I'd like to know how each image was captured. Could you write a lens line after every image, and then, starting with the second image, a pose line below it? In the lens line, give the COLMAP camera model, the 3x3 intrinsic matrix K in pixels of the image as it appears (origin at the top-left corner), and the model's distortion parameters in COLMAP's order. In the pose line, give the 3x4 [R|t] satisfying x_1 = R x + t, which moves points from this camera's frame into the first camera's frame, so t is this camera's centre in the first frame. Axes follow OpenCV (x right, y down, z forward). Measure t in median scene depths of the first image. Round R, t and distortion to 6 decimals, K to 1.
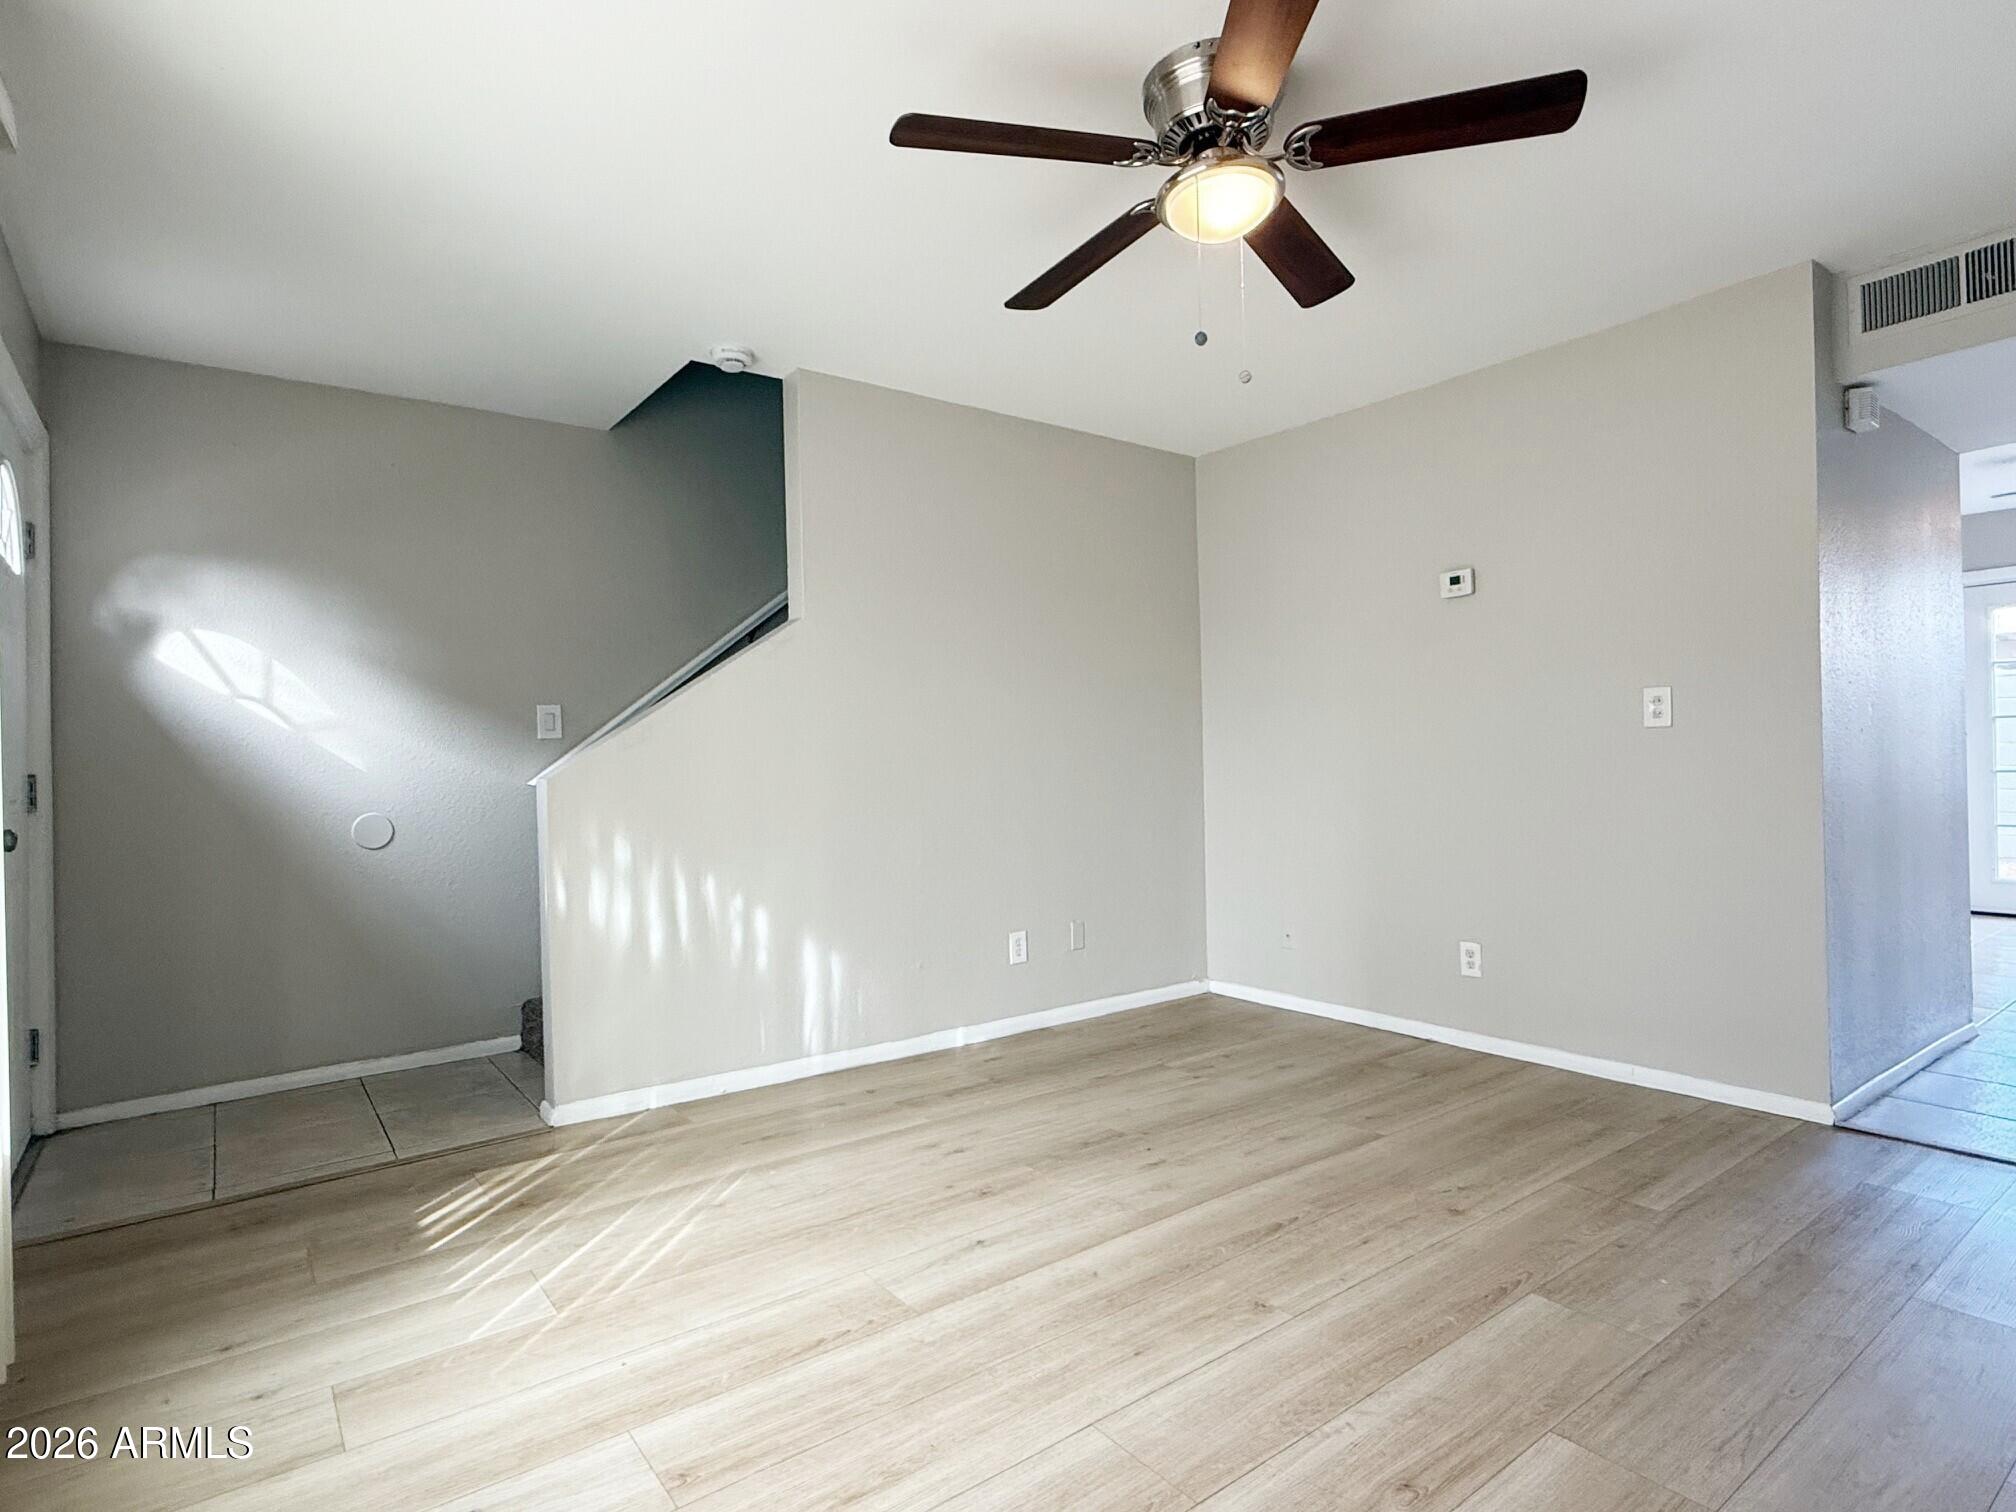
lens RADIAL K [[1073.2, 0, 1008.0], [0, 1073.2, 756.0], [0, 0, 1]] dist [0.000515, 0.001481]
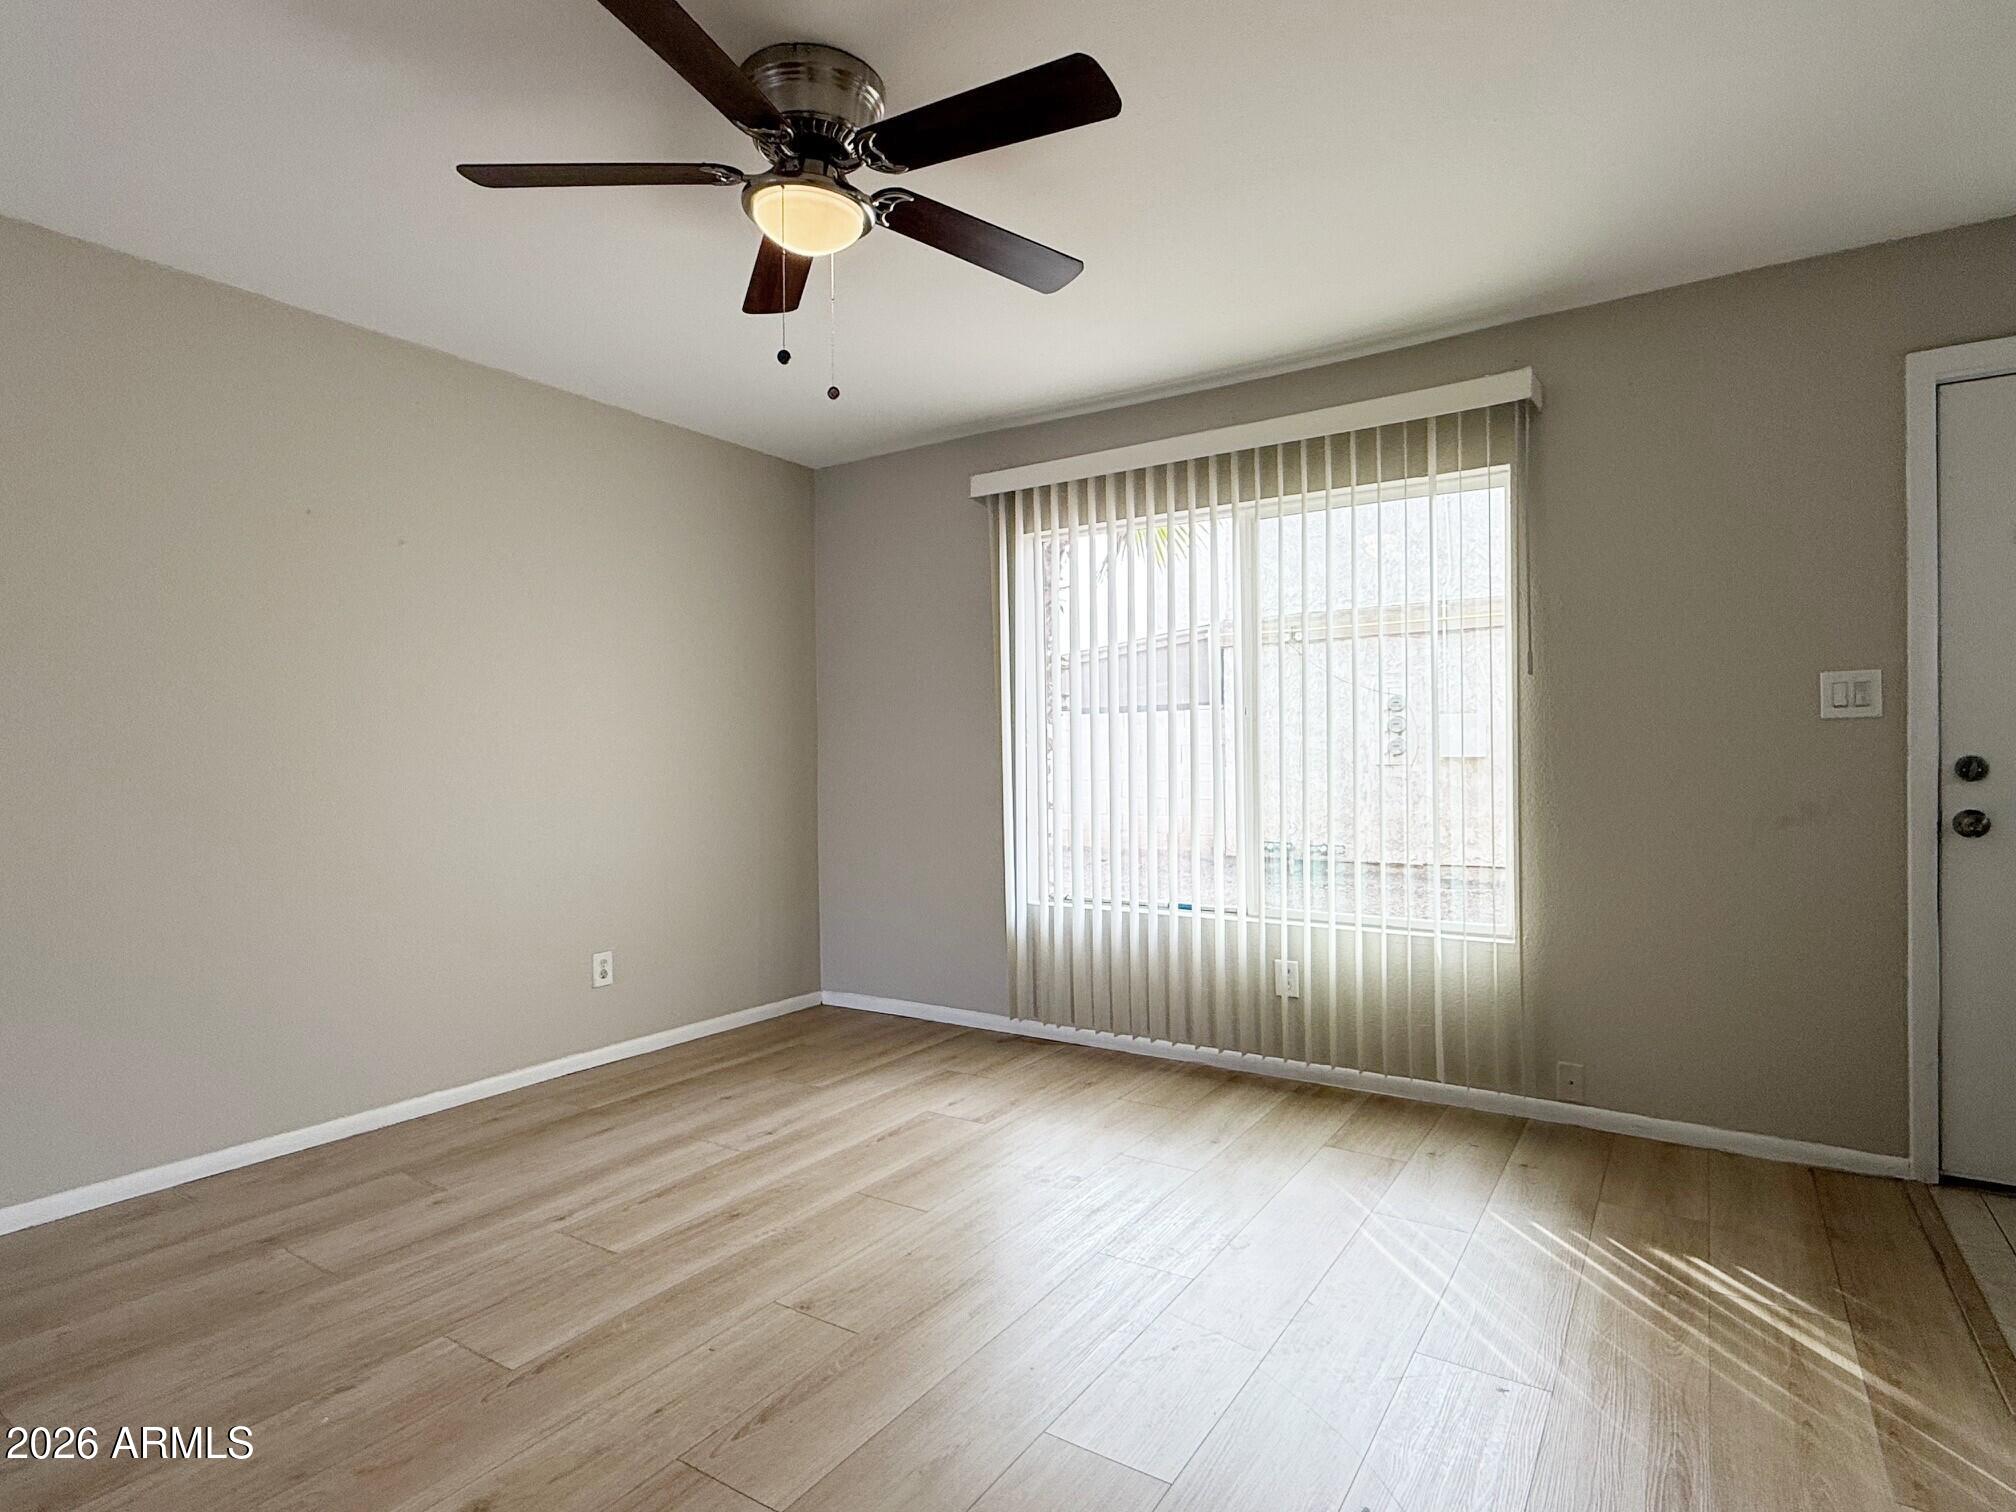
lens RADIAL K [[1057.5, 0, 1008.0], [0, 1057.5, 756.0], [0, 0, 1]] dist [0.001585, 0.001339]
pose [[-0.943728, 0.028824, -0.329464, 0.243971], [0.030382, 0.999538, 0.000420, -0.014505], [0.329324, -0.009613, -0.944168, 1.337648]]
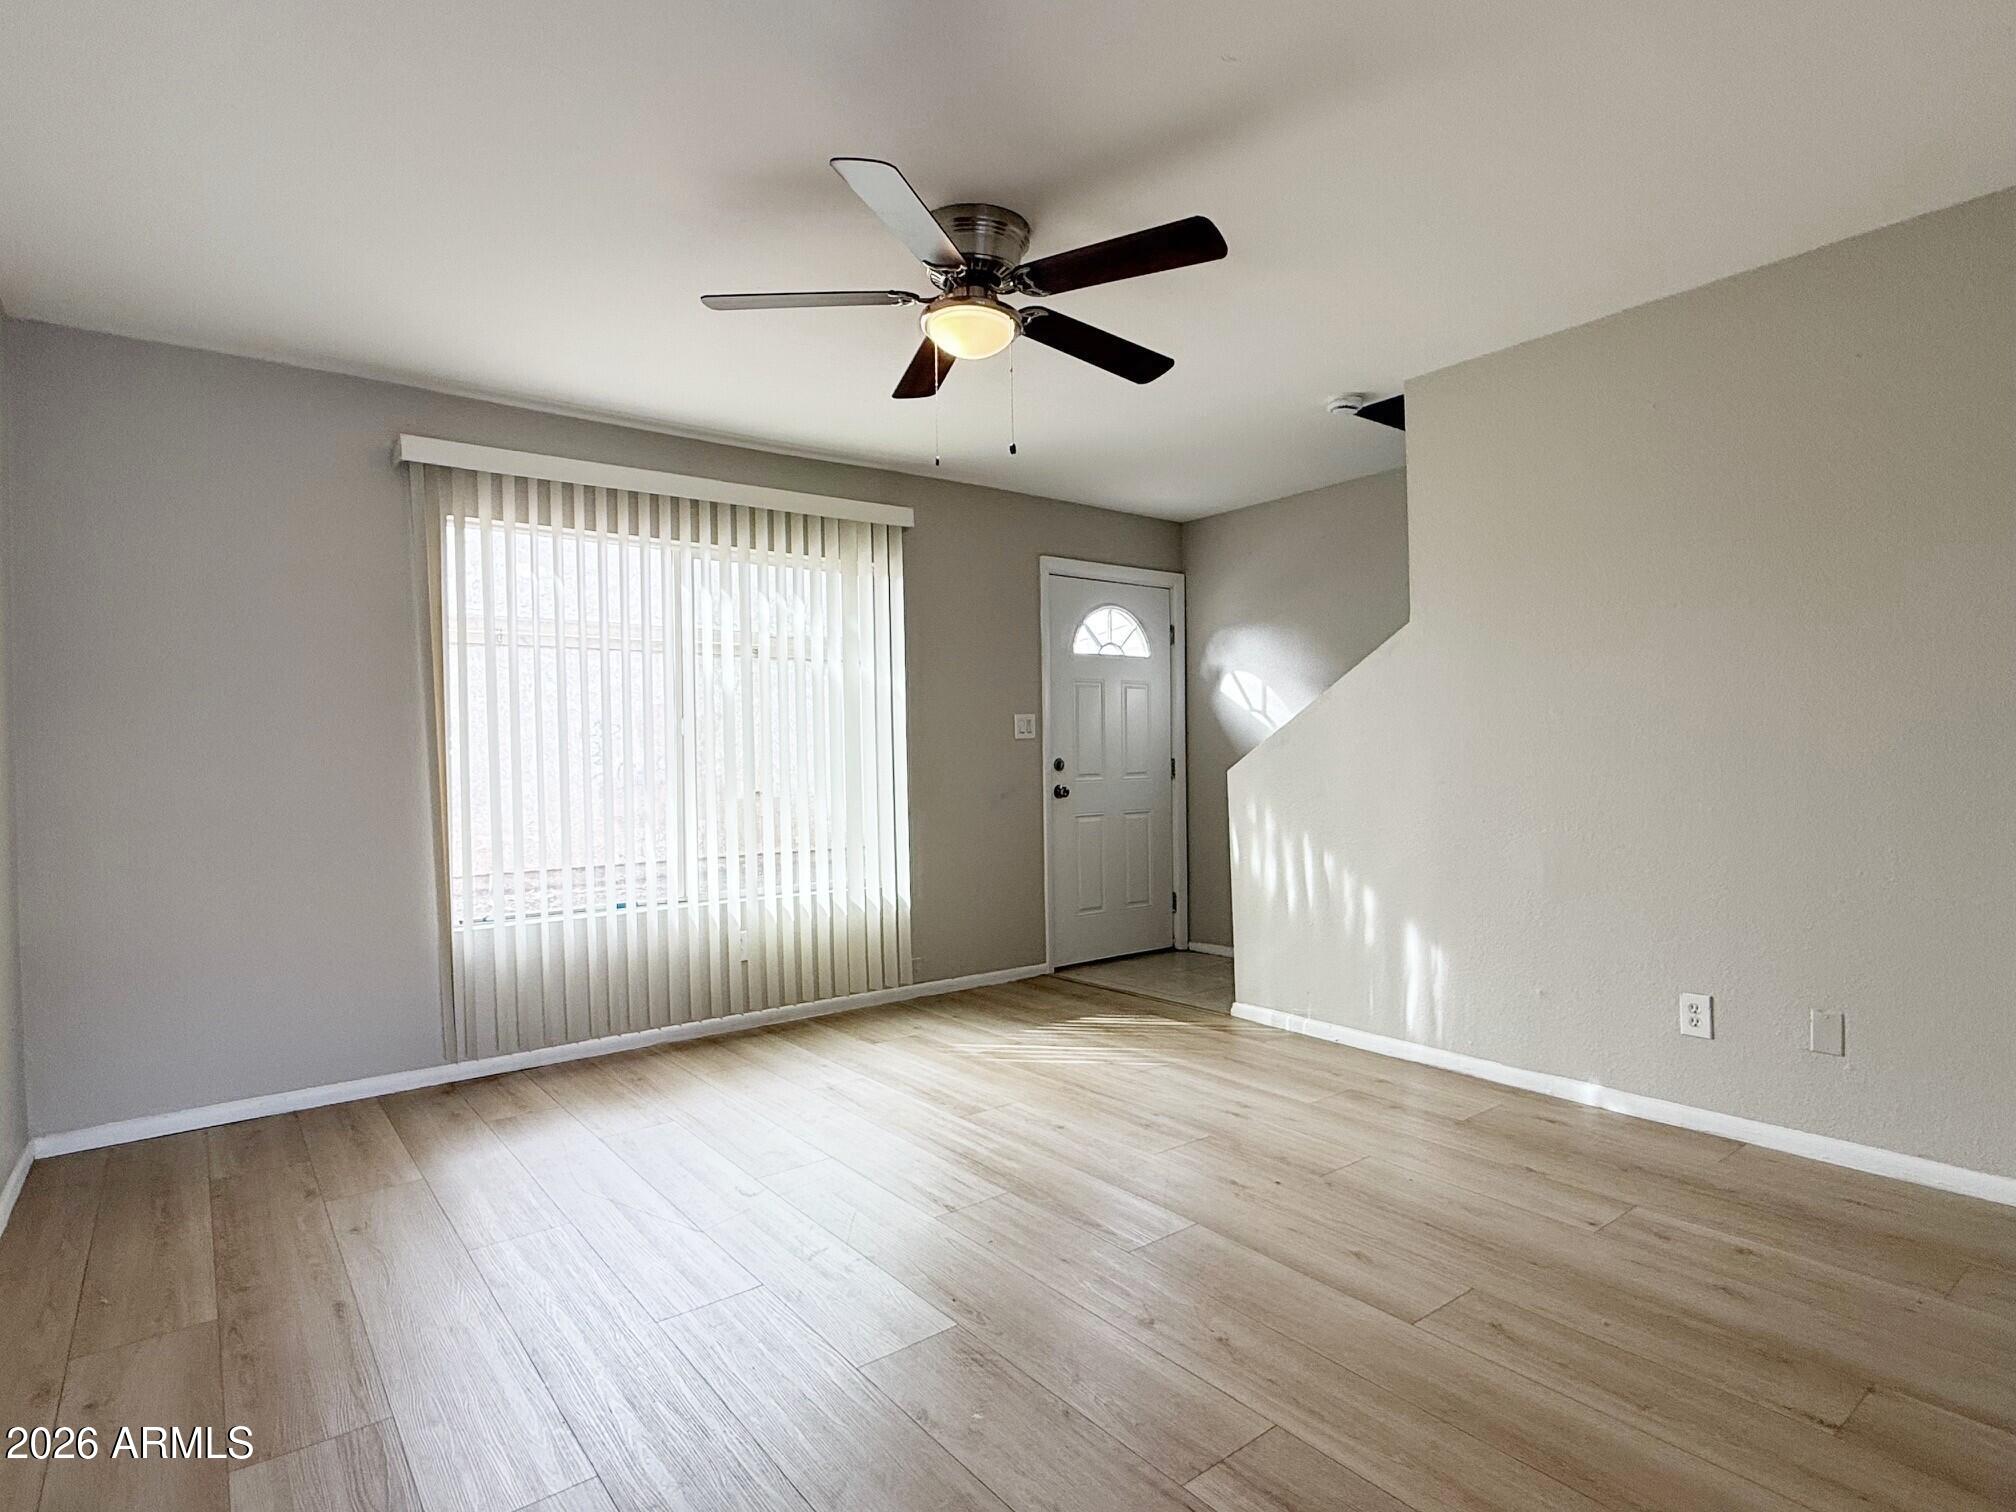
lens RADIAL K [[1073.2, 0, 1008.0], [0, 1073.2, 756.0], [0, 0, 1]] dist [0.000515, 0.001481]
pose [[0.007460, 0.023111, -0.999705, 0.985931], [0.022749, 0.999470, 0.023275, -0.037375], [0.999713, -0.022916, 0.006930, 0.699320]]
